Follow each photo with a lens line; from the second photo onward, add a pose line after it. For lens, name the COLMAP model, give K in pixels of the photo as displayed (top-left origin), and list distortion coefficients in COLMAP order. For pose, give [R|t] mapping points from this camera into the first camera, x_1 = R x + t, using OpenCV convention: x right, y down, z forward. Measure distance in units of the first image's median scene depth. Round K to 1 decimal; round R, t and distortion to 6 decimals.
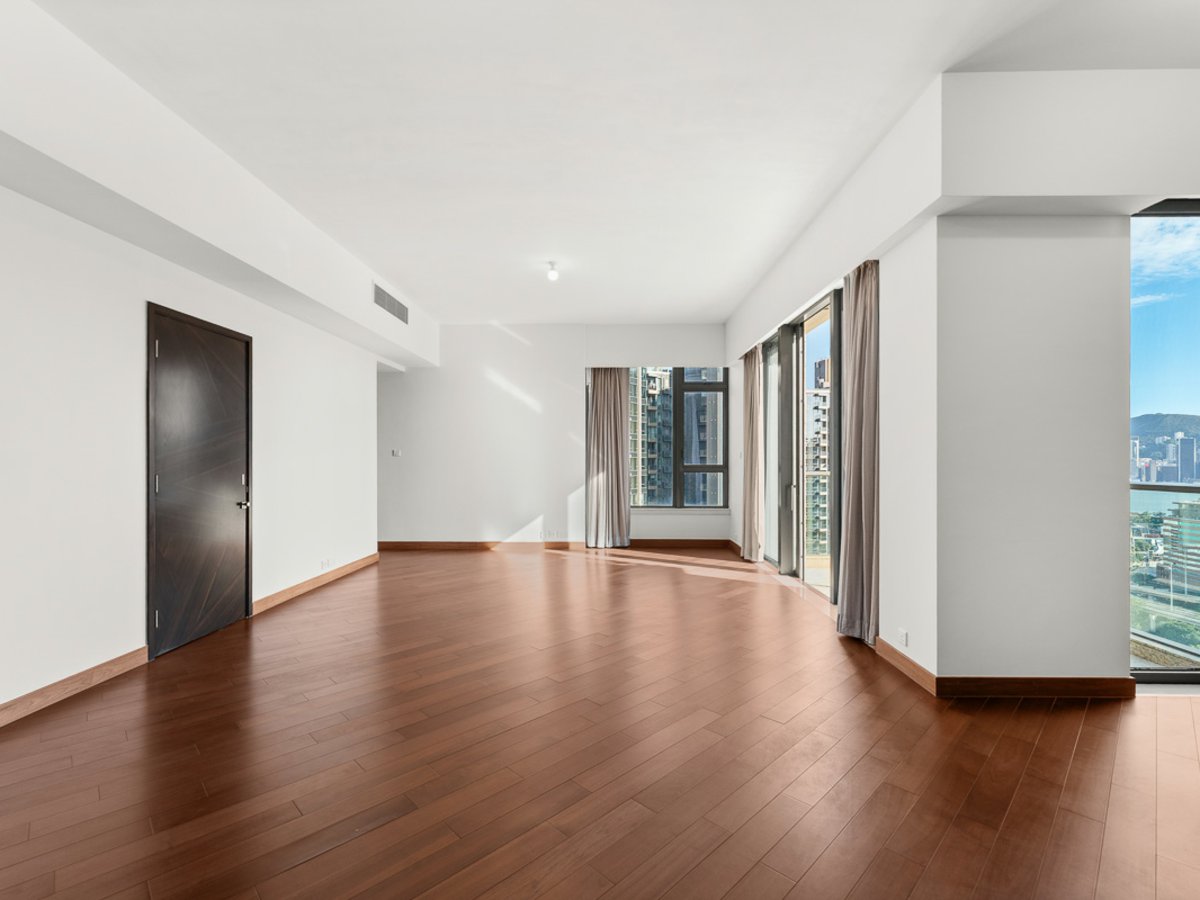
lens RADIAL K [[545.7, 0, 602.8], [0, 545.7, 460.0], [0, 0, 1]] dist [-0.001598, 0.001537]
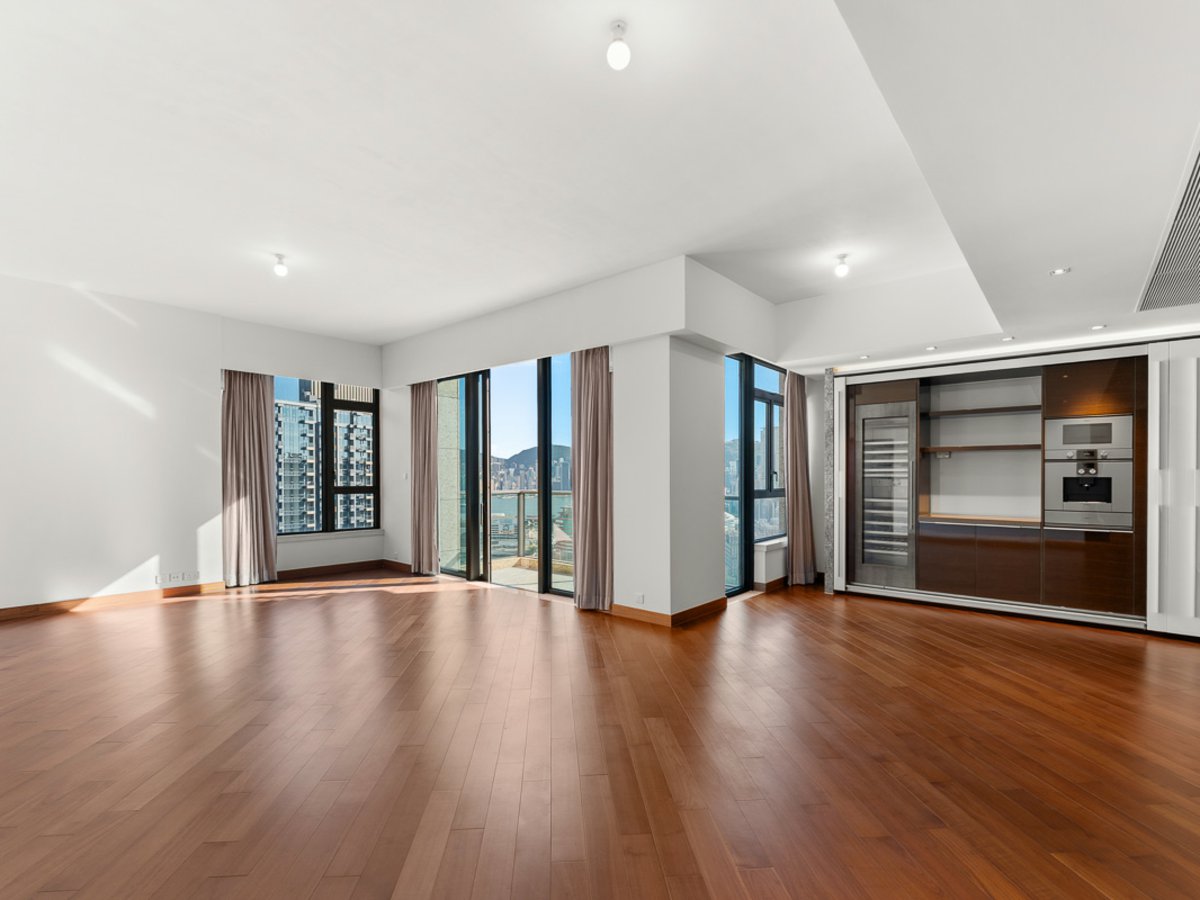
lens RADIAL K [[545.7, 0, 595.7], [0, 545.7, 483.1], [0, 0, 1]] dist [-0.001598, 0.001537]
pose [[0.640102, -0.005975, 0.768267, -0.303277], [-0.002738, 0.999946, 0.010058, -0.007987], [-0.768285, -0.008542, 0.640050, 0.042318]]
